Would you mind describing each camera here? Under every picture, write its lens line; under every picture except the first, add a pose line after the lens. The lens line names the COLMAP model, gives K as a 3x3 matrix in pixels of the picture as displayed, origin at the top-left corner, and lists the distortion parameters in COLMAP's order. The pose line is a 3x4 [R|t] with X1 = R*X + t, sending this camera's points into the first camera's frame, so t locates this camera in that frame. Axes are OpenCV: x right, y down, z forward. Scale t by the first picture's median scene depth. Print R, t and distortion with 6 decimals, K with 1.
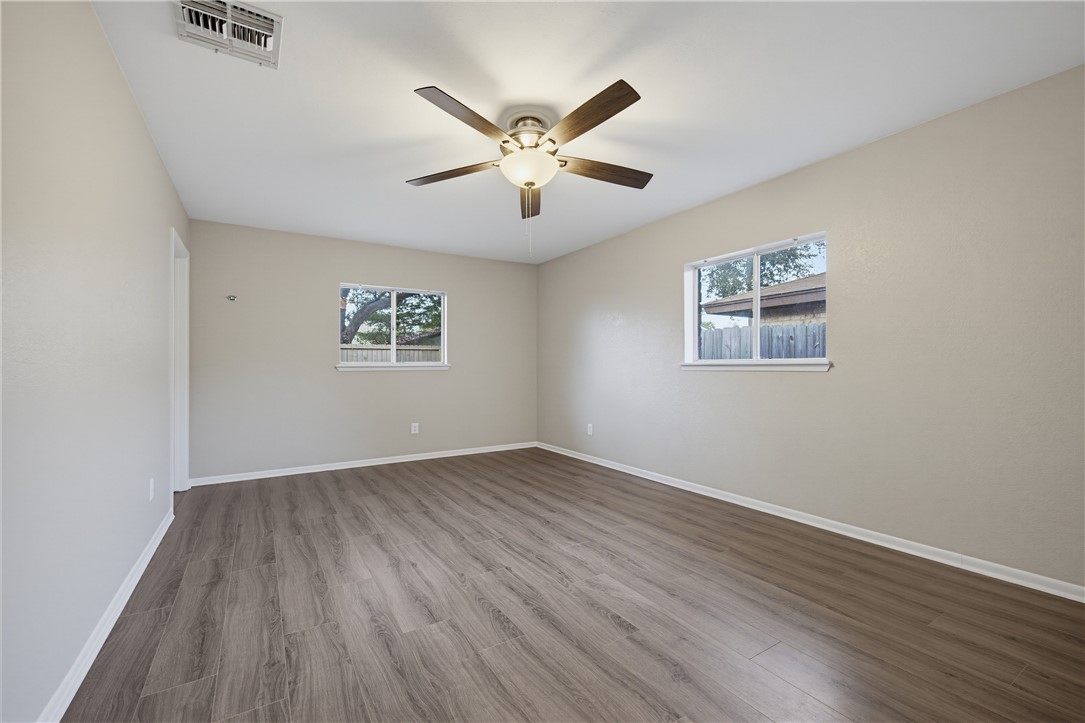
lens RADIAL K [[466.3, 0, 548.2], [0, 466.3, 364.5], [0, 0, 1]] dist [-0.000275, -0.000075]
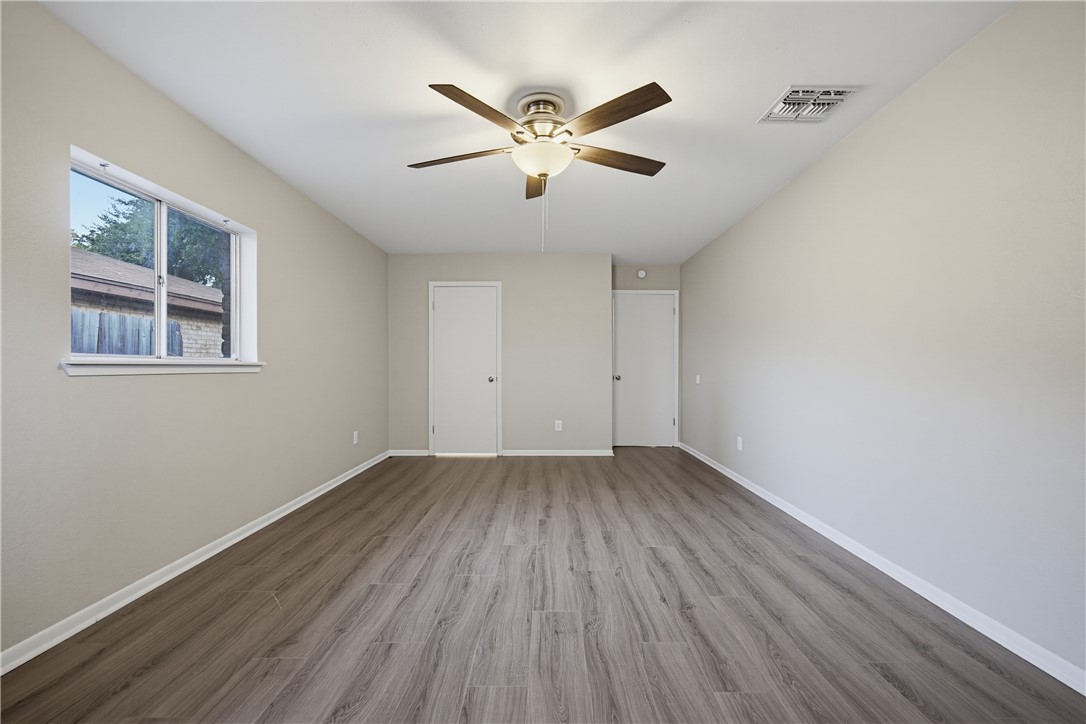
lens RADIAL K [[466.8, 0, 548.6], [0, 466.8, 363.7], [0, 0, 1]] dist [-0.000275, -0.000075]
pose [[-0.849722, 0.006991, 0.527184, -0.533627], [-0.000041, 0.999911, -0.013326, 0.011698], [-0.527230, -0.011345, -0.849647, 1.745688]]
